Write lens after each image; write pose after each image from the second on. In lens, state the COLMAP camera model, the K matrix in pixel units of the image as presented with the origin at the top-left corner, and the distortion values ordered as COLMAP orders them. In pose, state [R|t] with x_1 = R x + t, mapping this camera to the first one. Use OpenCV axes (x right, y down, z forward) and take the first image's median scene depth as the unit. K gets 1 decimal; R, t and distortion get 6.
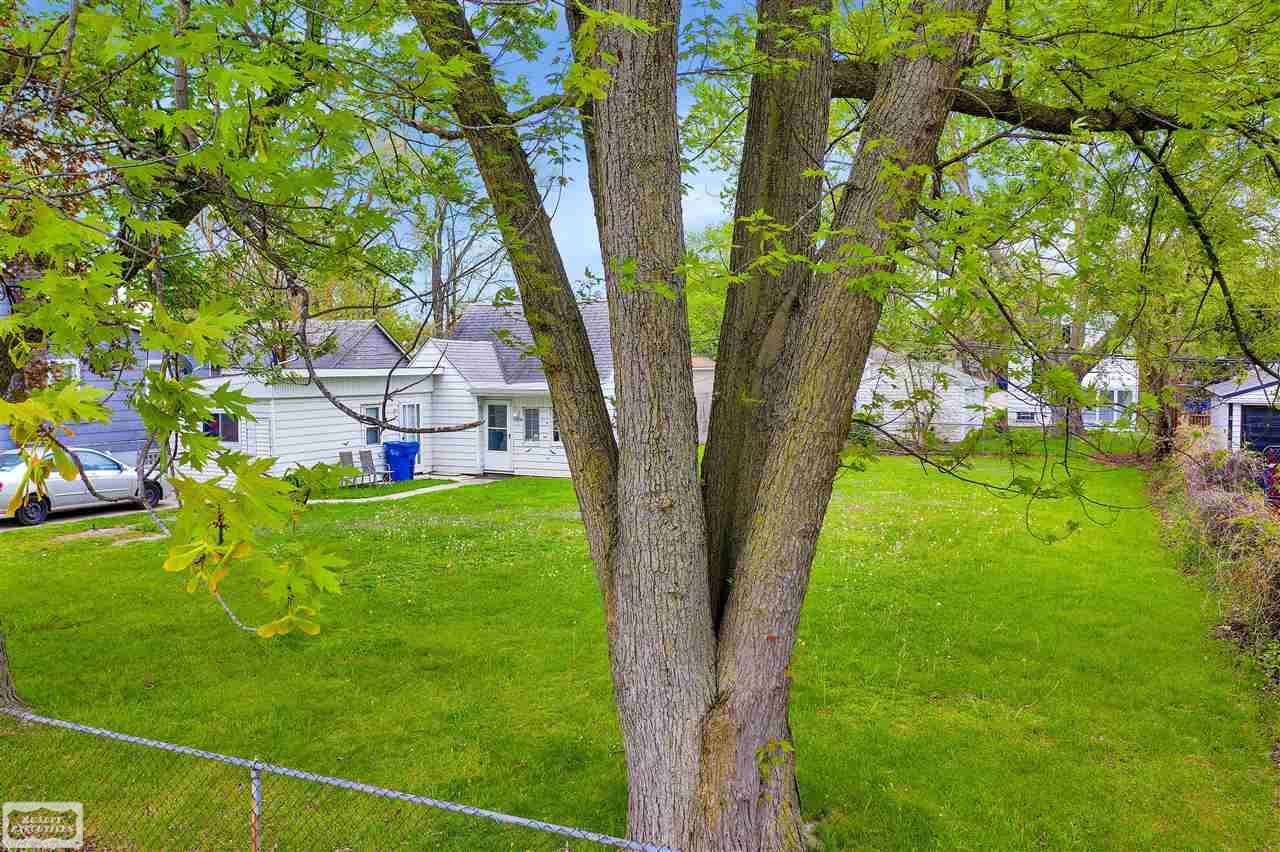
lens RADIAL K [[1012.9, 0, 640.0], [0, 1012.9, 426.0], [0, 0, 1]] dist [0.004055, 0.010090]
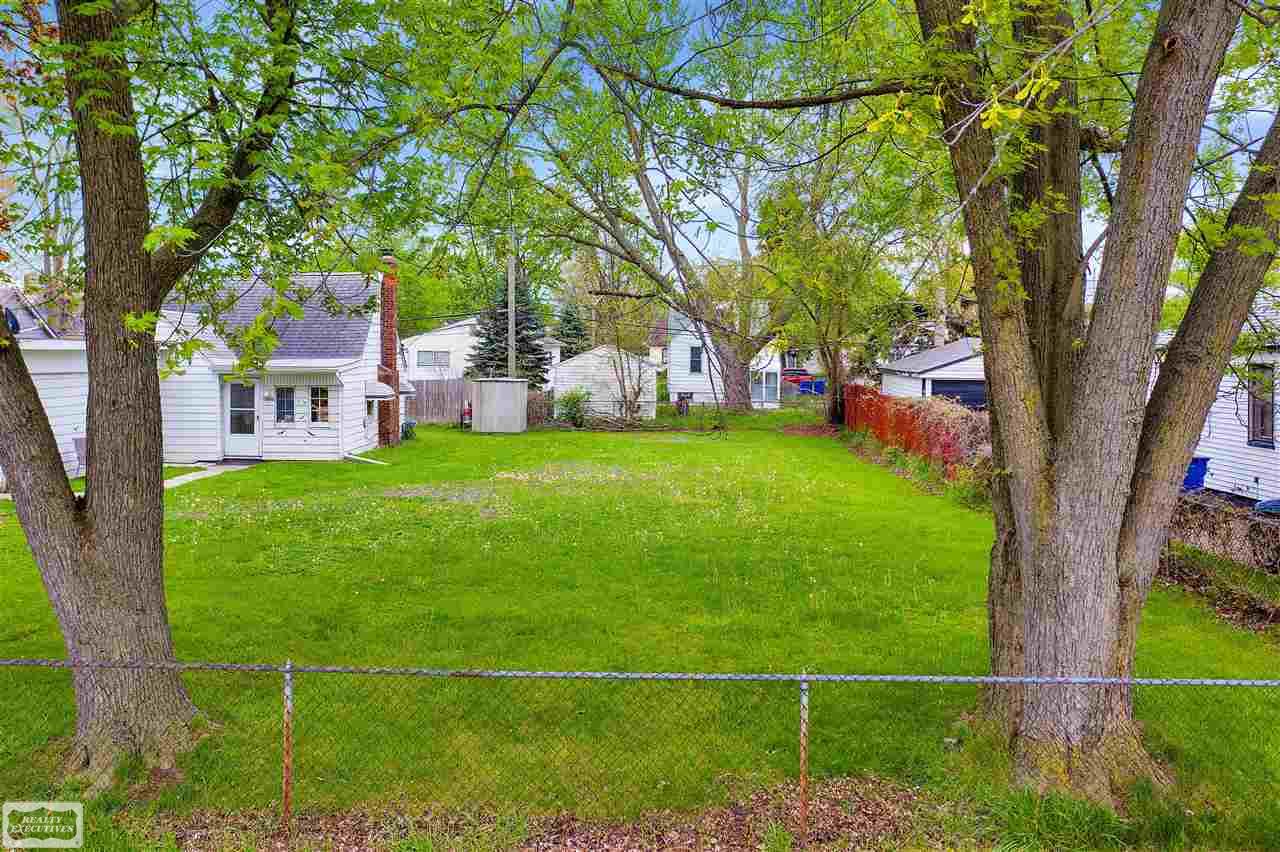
lens RADIAL K [[1012.9, 0, 640.0], [0, 1012.9, 426.0], [0, 0, 1]] dist [0.004055, 0.010090]
pose [[0.911503, -0.019964, 0.410808, -0.192118], [0.015576, 0.999780, 0.014027, 0.010141], [-0.410997, -0.006387, 0.911614, 0.019542]]
